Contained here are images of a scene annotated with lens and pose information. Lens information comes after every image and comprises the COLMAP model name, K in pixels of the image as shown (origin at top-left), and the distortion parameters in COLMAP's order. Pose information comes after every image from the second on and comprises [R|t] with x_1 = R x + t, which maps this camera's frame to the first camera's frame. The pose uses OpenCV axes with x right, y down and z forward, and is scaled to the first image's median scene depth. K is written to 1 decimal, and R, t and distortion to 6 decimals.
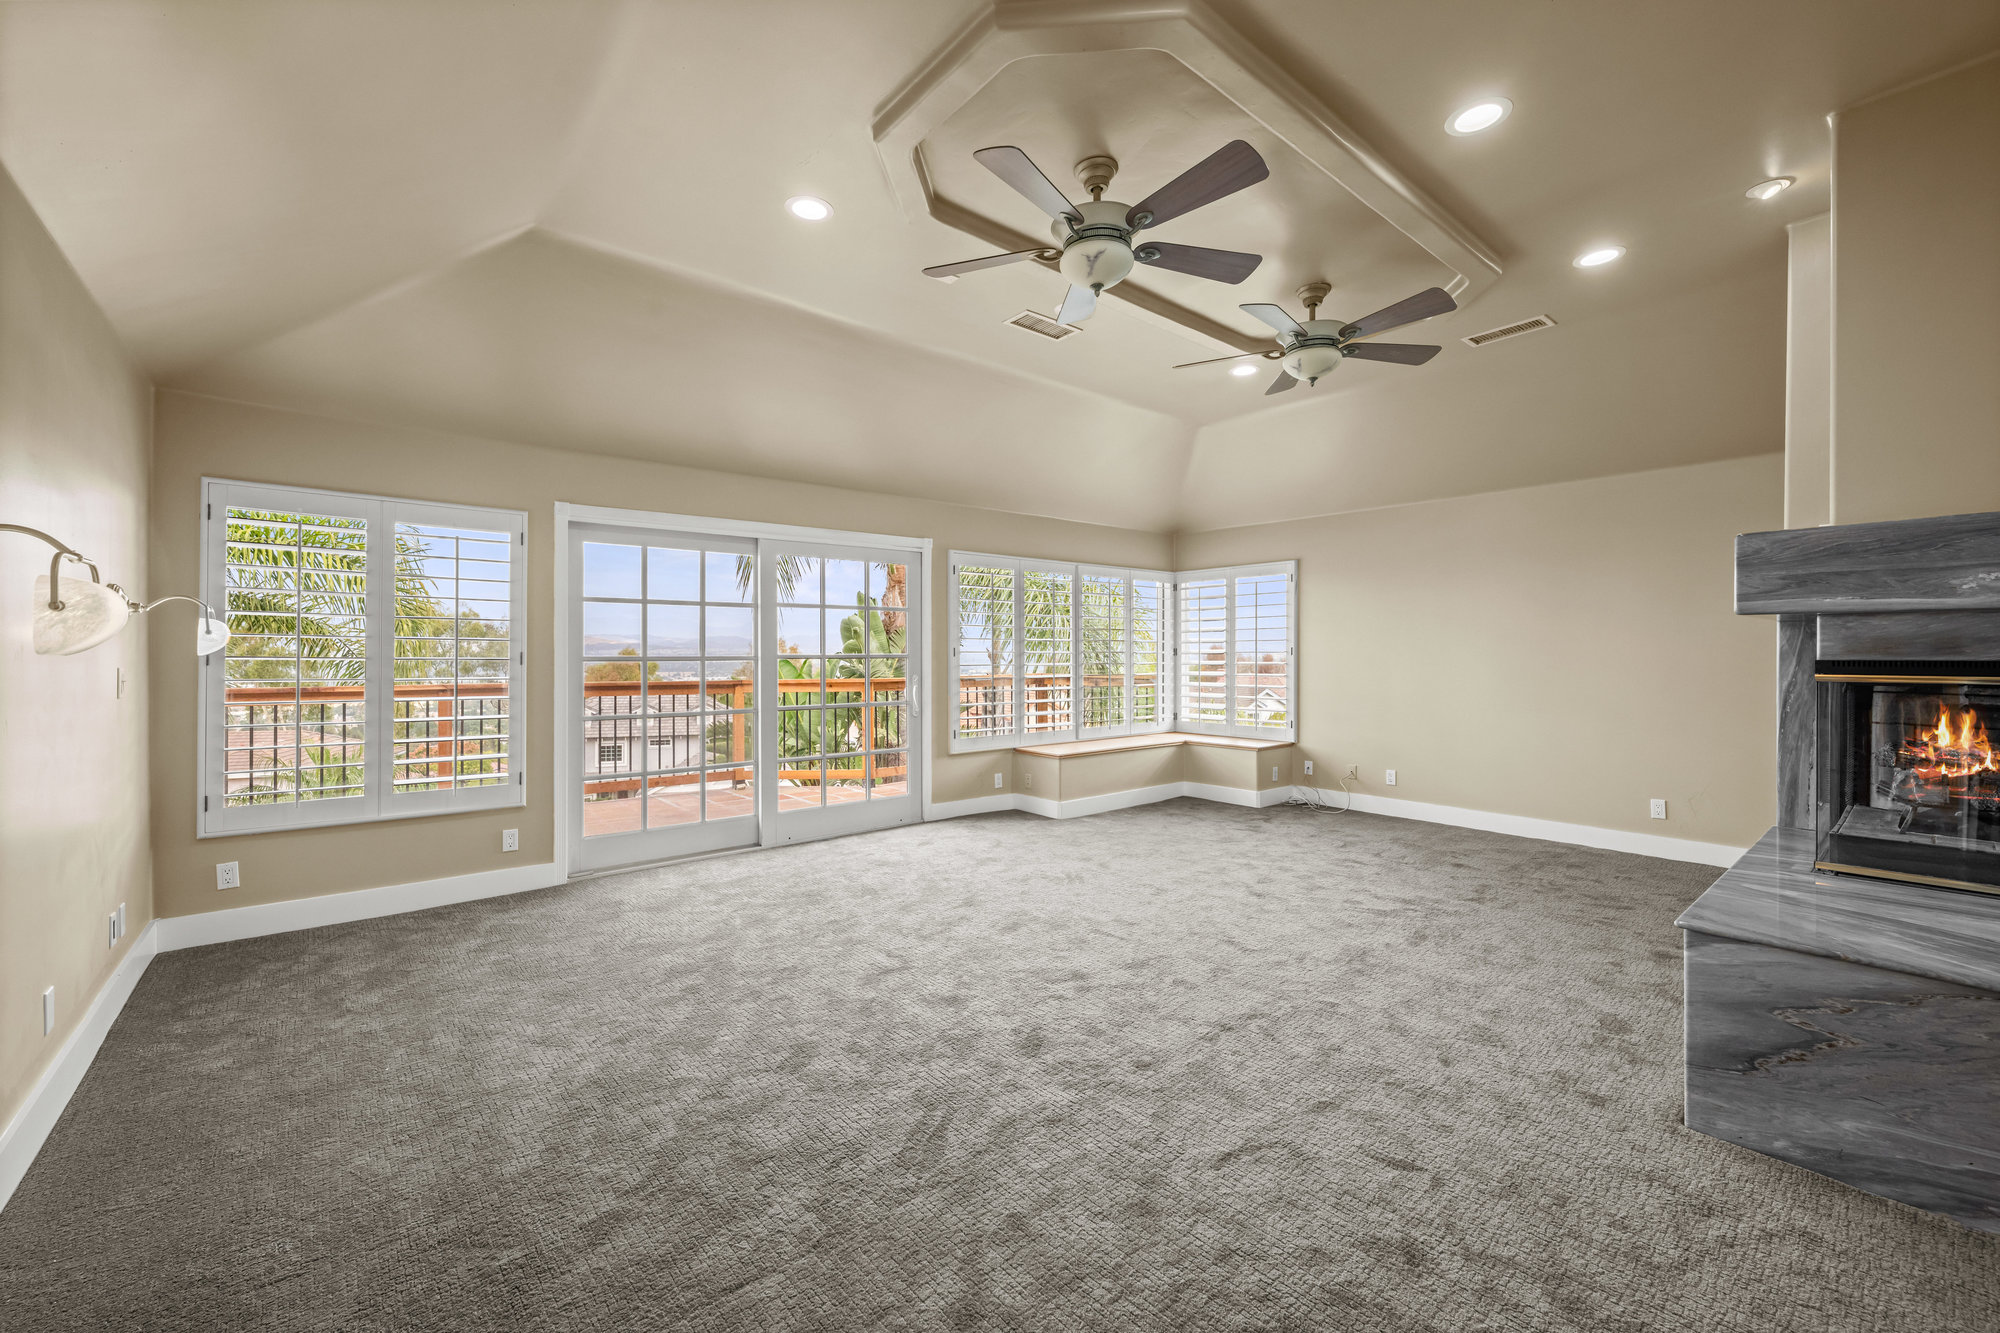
lens RADIAL K [[804.2, 0, 1005.1], [0, 804.2, 653.8], [0, 0, 1]] dist [-0.003285, -0.000329]
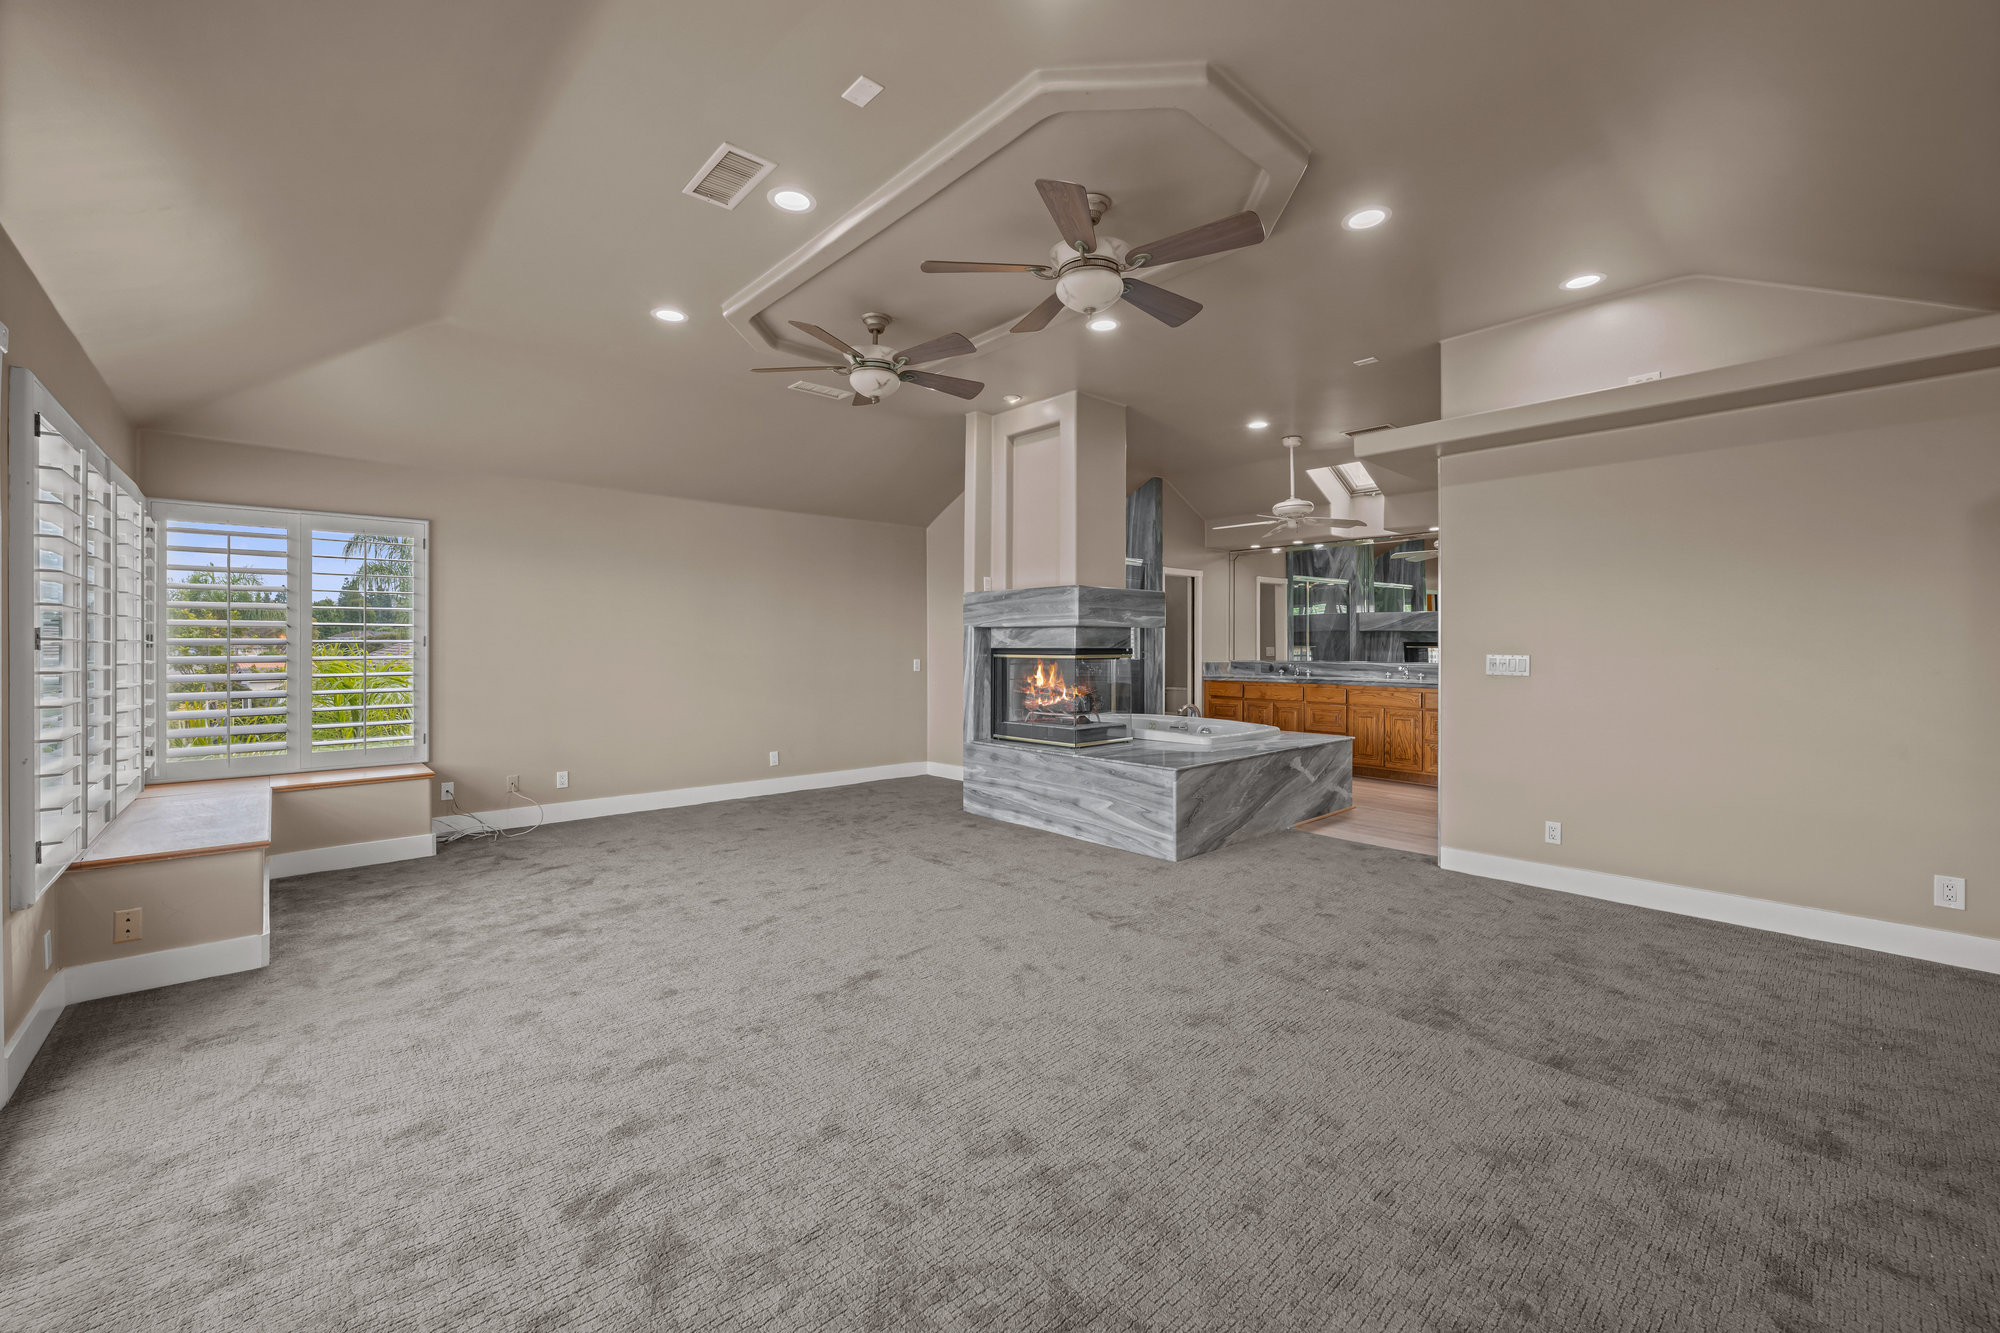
lens RADIAL K [[804.2, 0, 995.6], [0, 804.2, 647.5], [0, 0, 1]] dist [-0.003285, -0.000329]
pose [[-0.038915, -0.003207, 0.999237, -0.492352], [-0.000058, 0.999995, 0.003207, 0.000331], [-0.999243, 0.000066, -0.038915, 0.592594]]
